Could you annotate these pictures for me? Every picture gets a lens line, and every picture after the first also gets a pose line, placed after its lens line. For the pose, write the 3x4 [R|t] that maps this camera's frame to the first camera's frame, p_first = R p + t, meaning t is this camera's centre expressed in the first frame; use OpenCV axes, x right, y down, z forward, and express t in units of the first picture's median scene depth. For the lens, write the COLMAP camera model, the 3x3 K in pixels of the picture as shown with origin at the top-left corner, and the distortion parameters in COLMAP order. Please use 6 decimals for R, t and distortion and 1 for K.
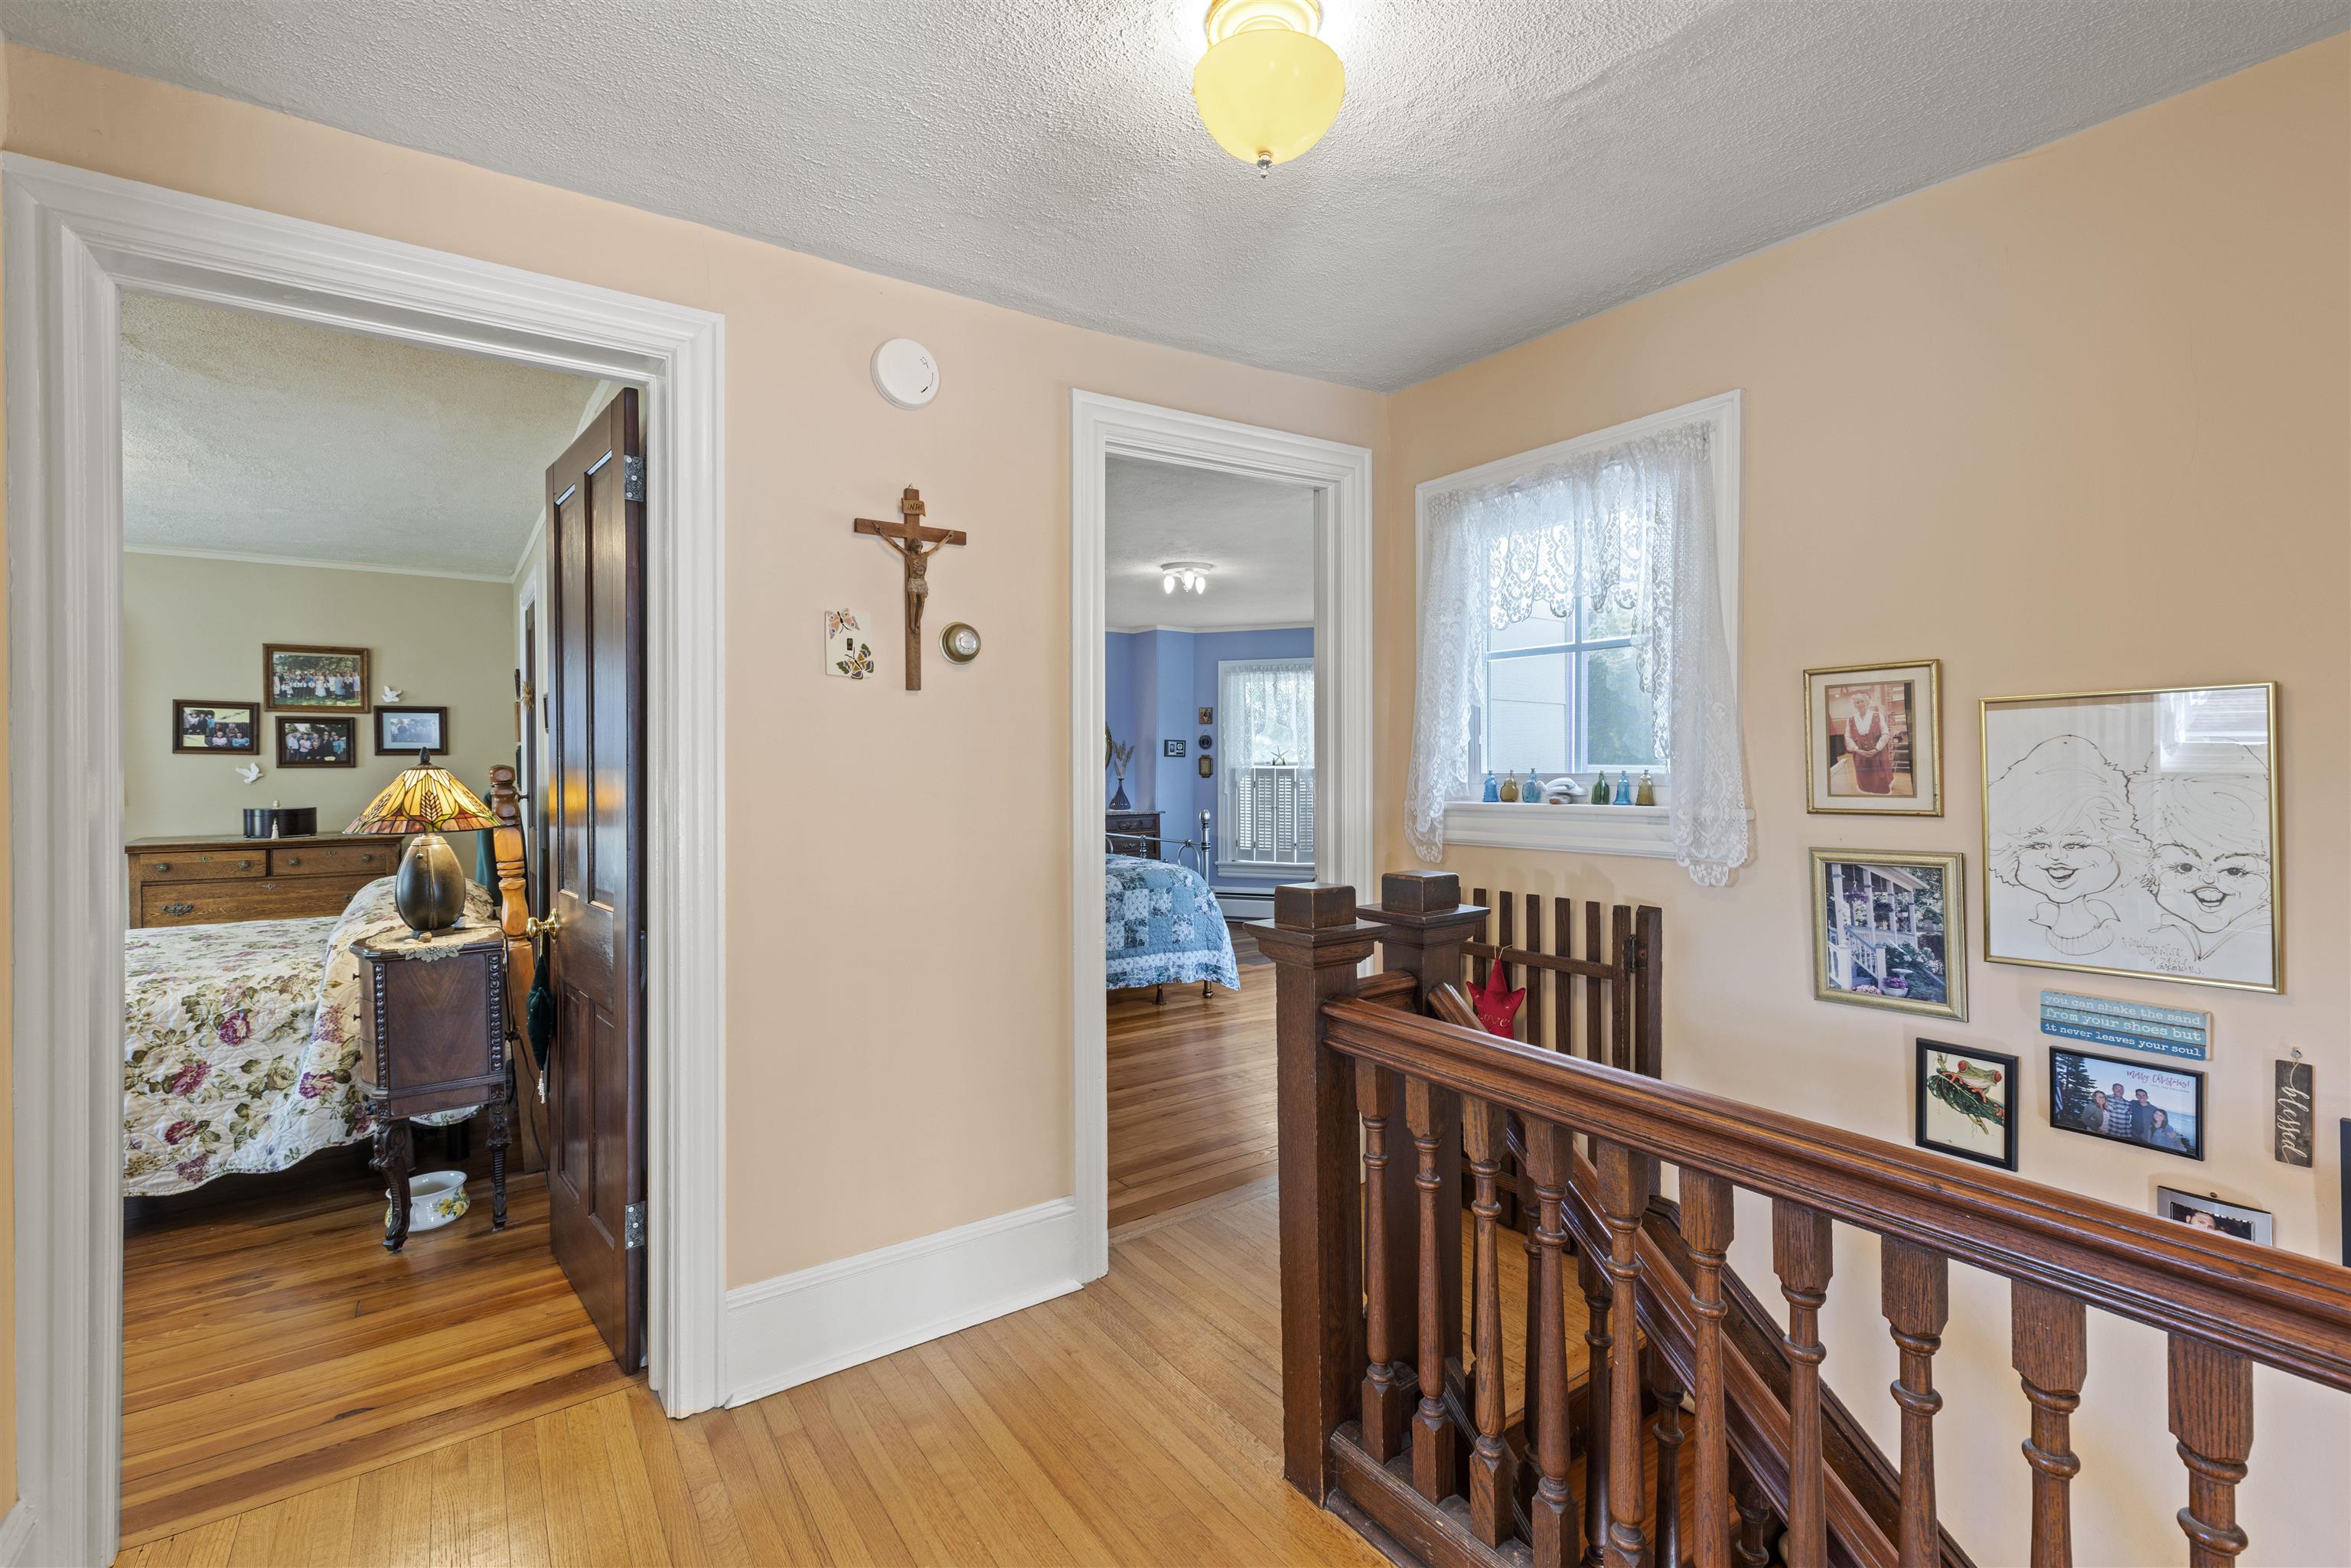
lens RADIAL K [[1029.1, 0, 1171.9], [0, 1029.1, 778.3], [0, 0, 1]] dist [0.002567, 0.000695]
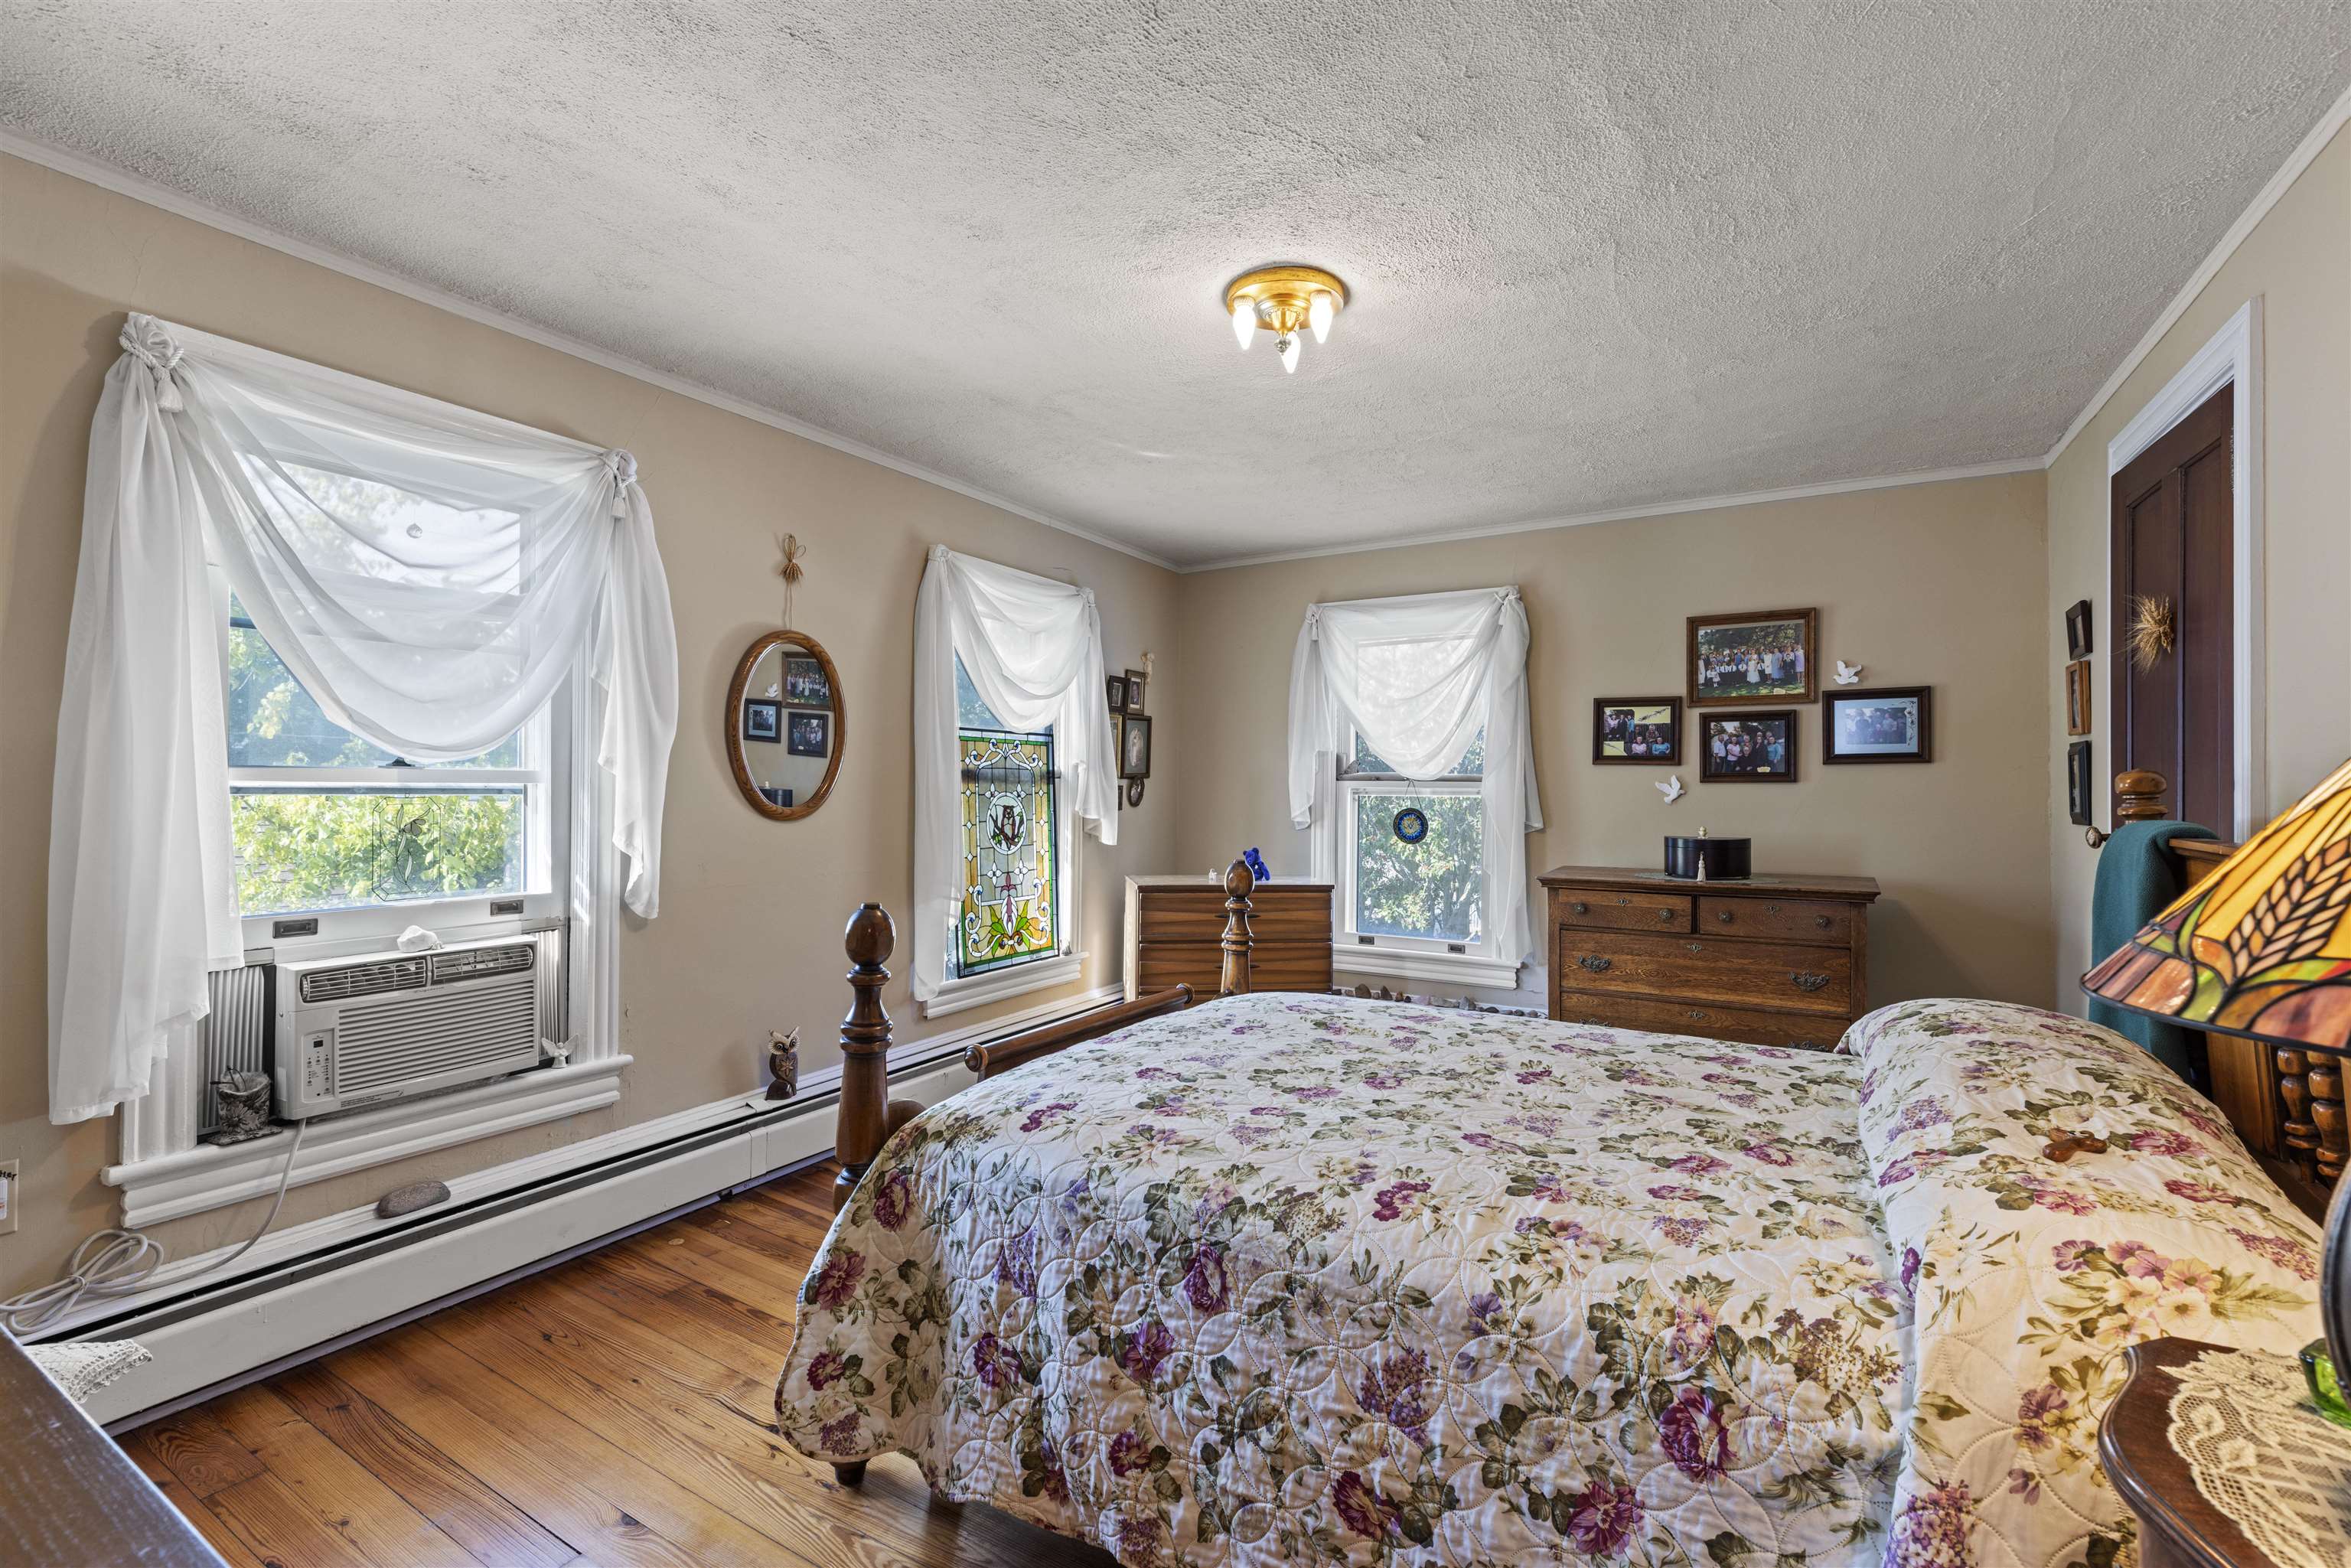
lens RADIAL K [[1029.1, 0, 1171.9], [0, 1029.1, 778.3], [0, 0, 1]] dist [0.002567, 0.000695]
pose [[0.397603, -0.005653, -0.917540, -0.359244], [-0.016854, 0.999767, -0.013463, 0.003624], [0.917403, 0.020817, 0.397415, 0.377491]]
